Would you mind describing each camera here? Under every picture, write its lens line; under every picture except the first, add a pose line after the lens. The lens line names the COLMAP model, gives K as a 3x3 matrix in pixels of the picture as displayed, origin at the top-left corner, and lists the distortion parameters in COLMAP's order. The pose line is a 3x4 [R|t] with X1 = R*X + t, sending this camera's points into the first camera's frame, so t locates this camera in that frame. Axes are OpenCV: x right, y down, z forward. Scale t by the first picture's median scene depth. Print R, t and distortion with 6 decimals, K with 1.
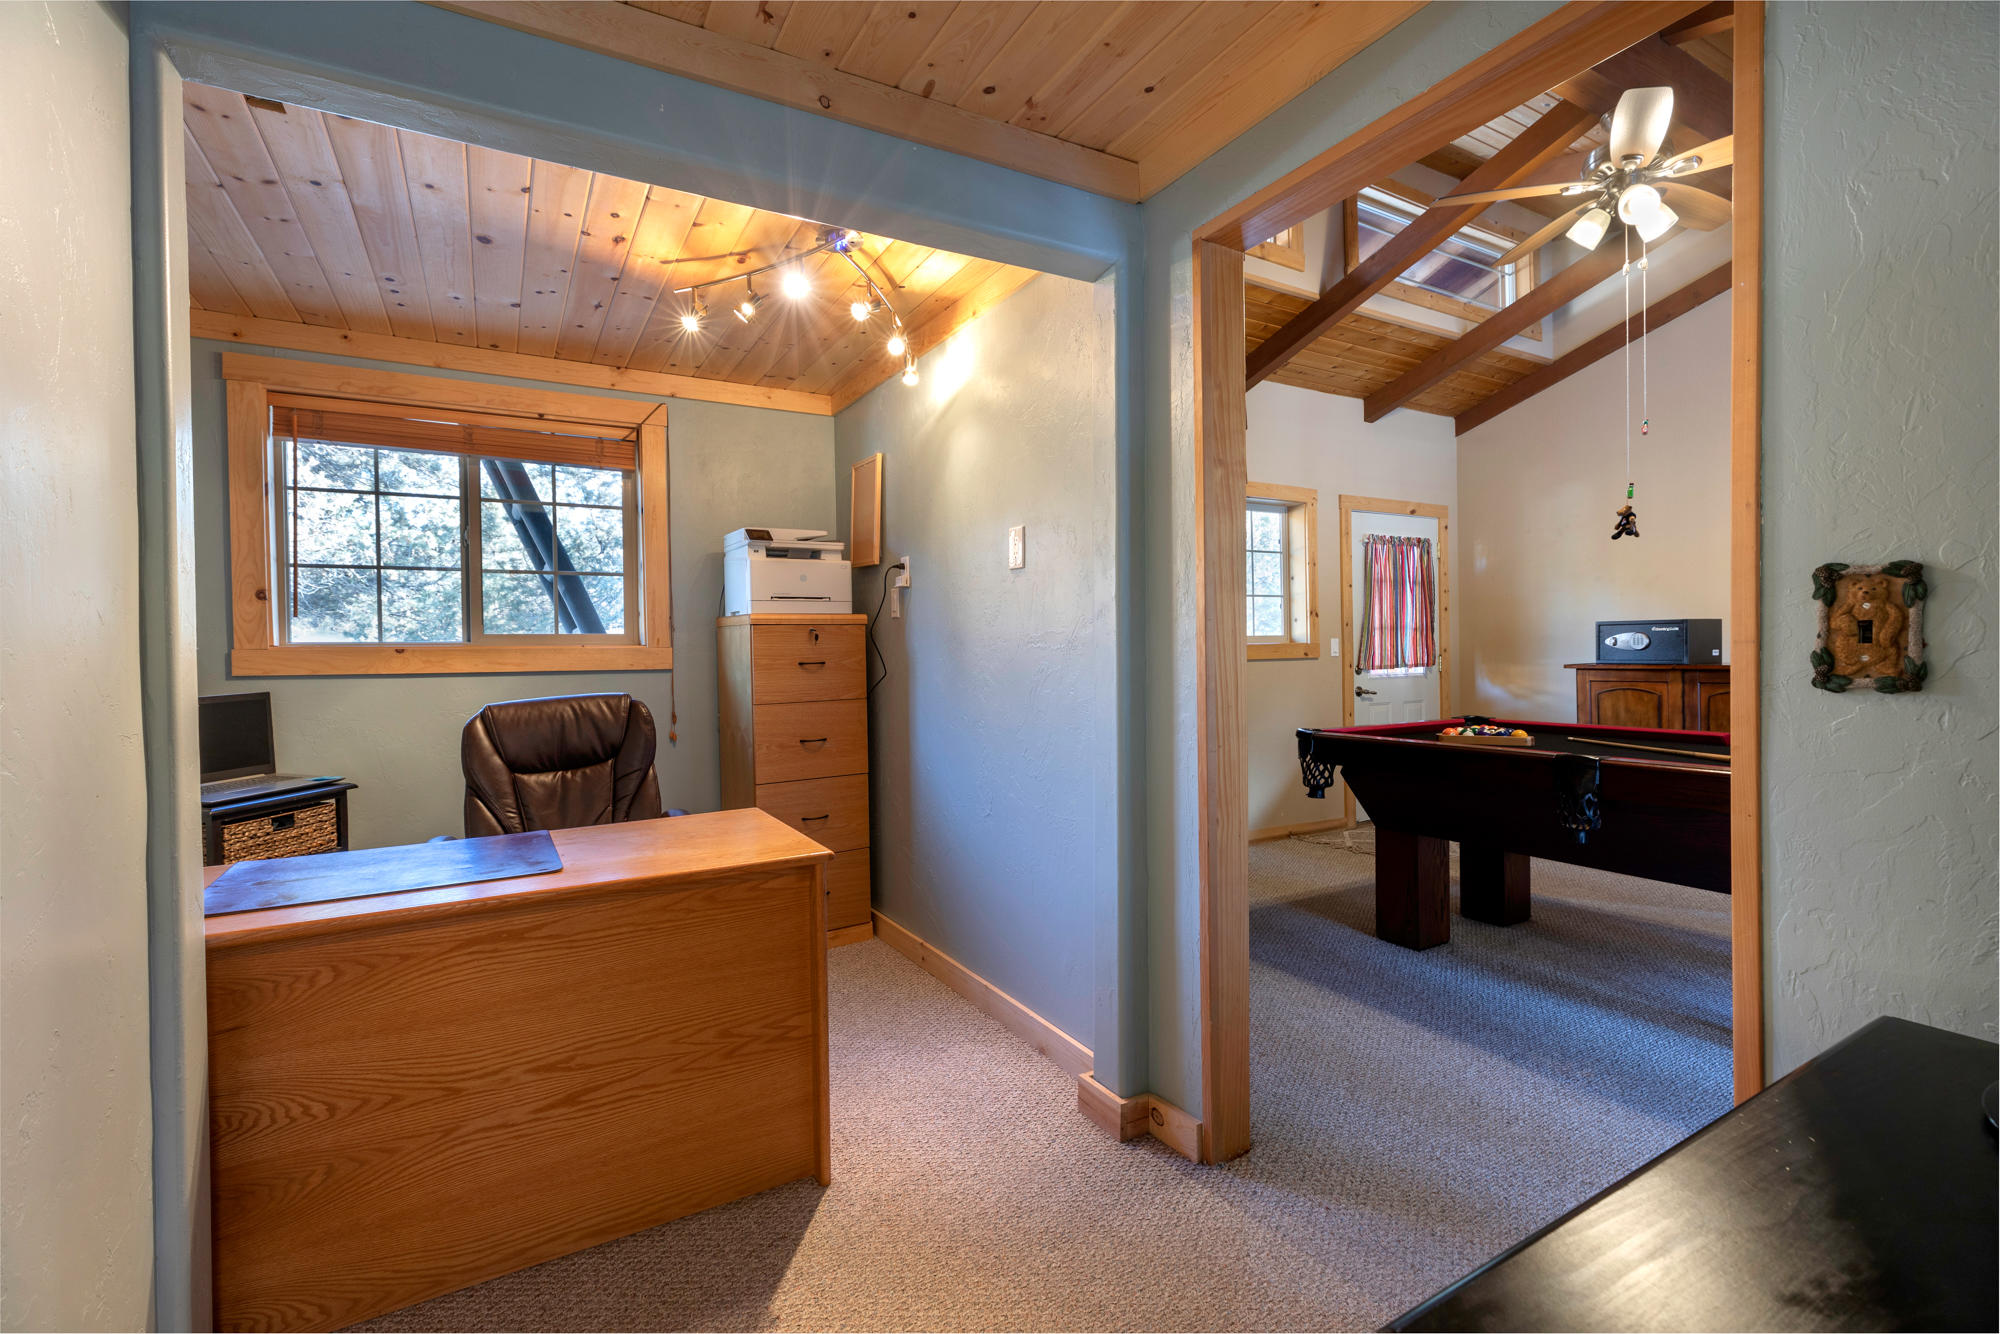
lens RADIAL K [[906.3, 0, 1000.0], [0, 906.3, 667.0], [0, 0, 1]] dist [0.011275, -0.000209]
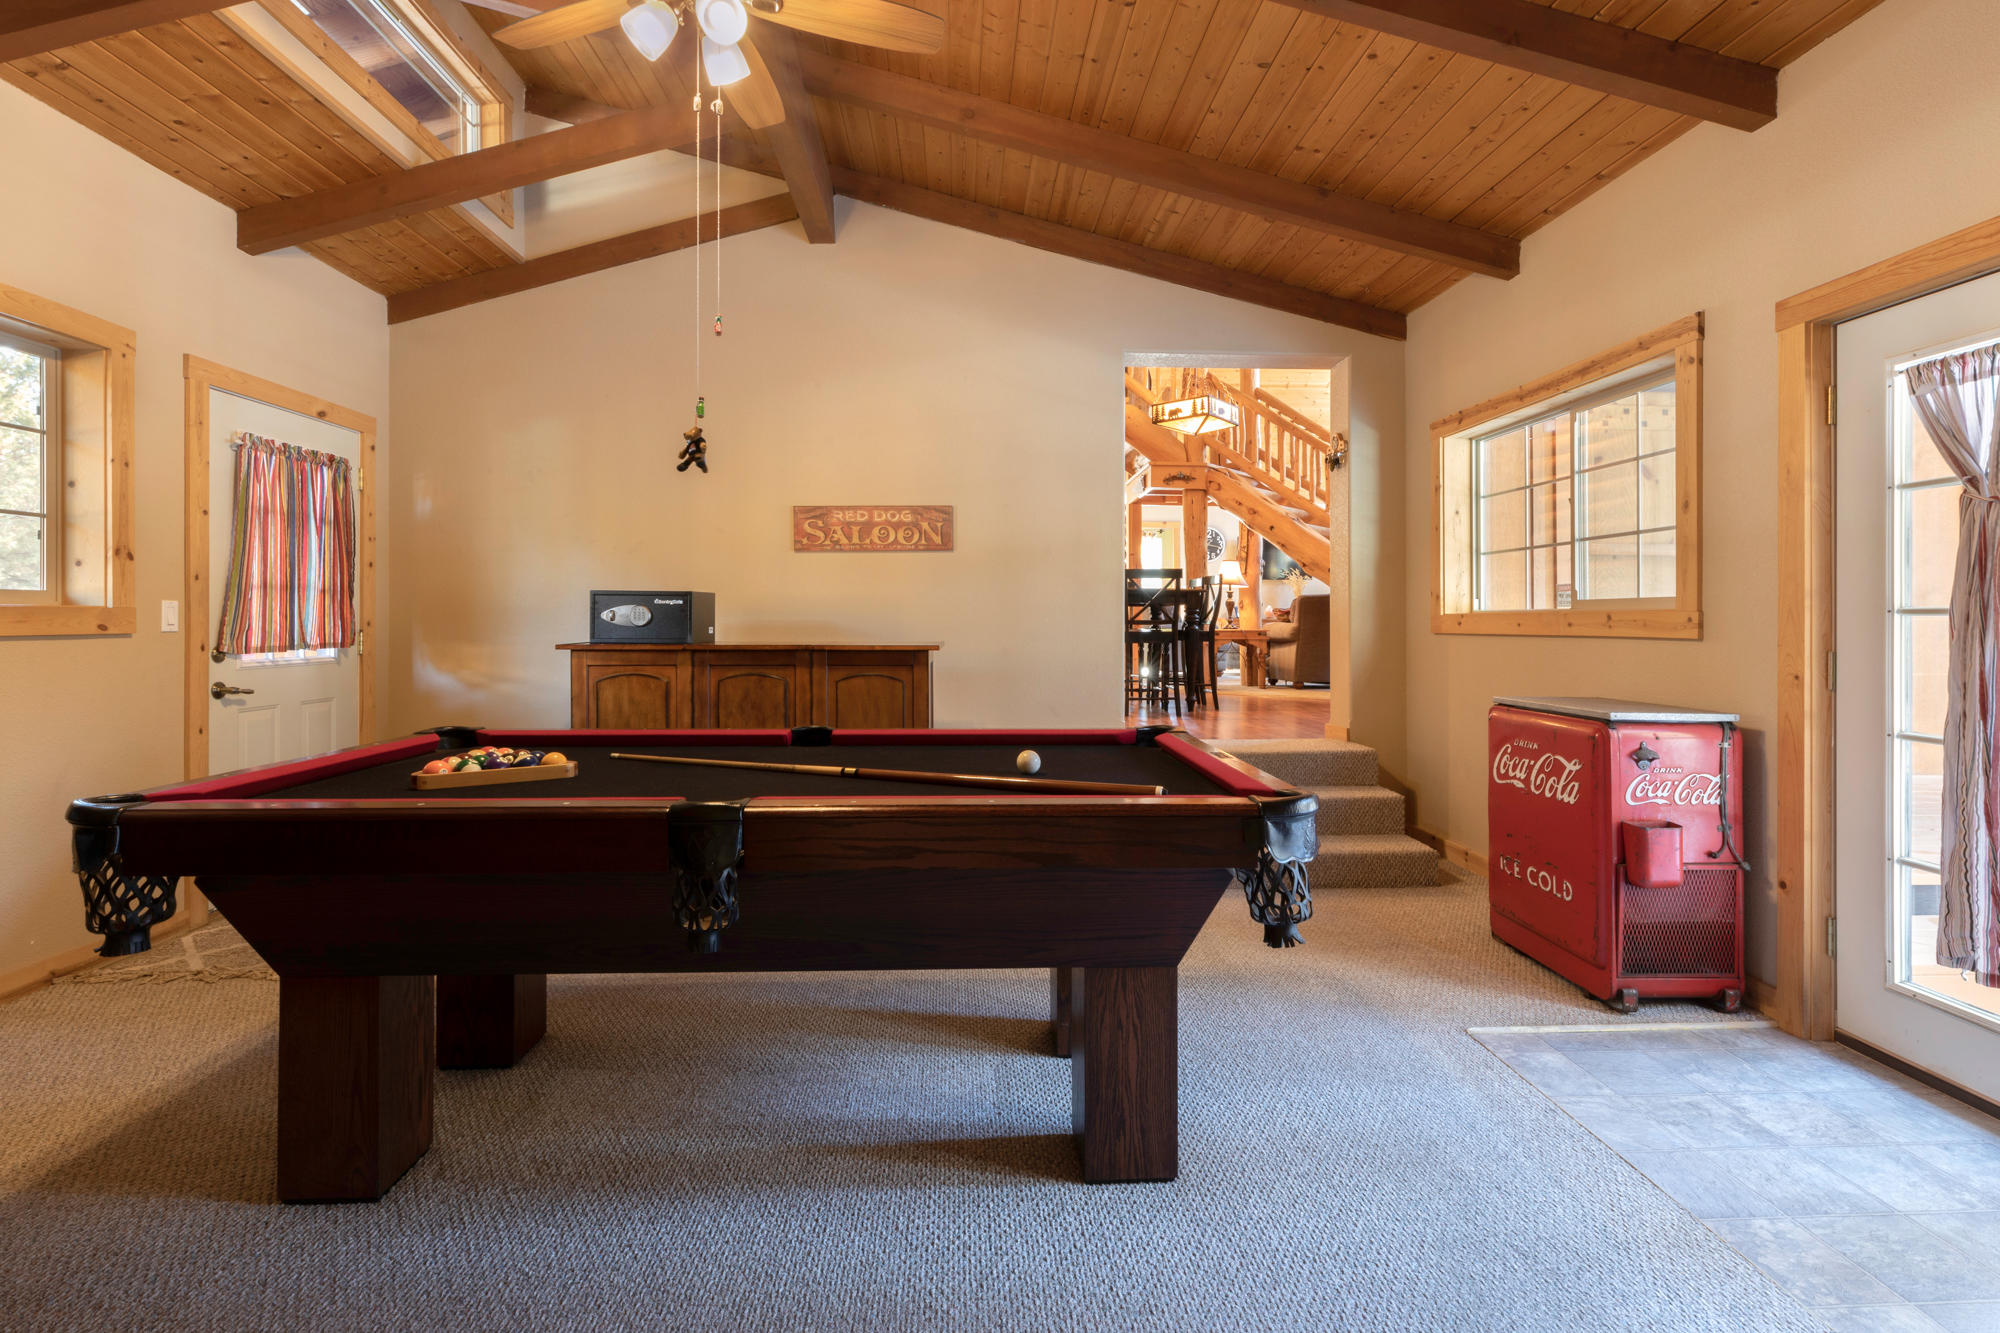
lens RADIAL K [[889.2, 0, 980.6], [0, 889.2, 614.3], [0, 0, 1]] dist [0.001336, -0.000195]
pose [[0.450287, 0.023126, 0.892584, 0.098226], [0.004390, 0.999595, -0.028113, -0.004557], [-0.892873, 0.016577, 0.450003, 0.291095]]
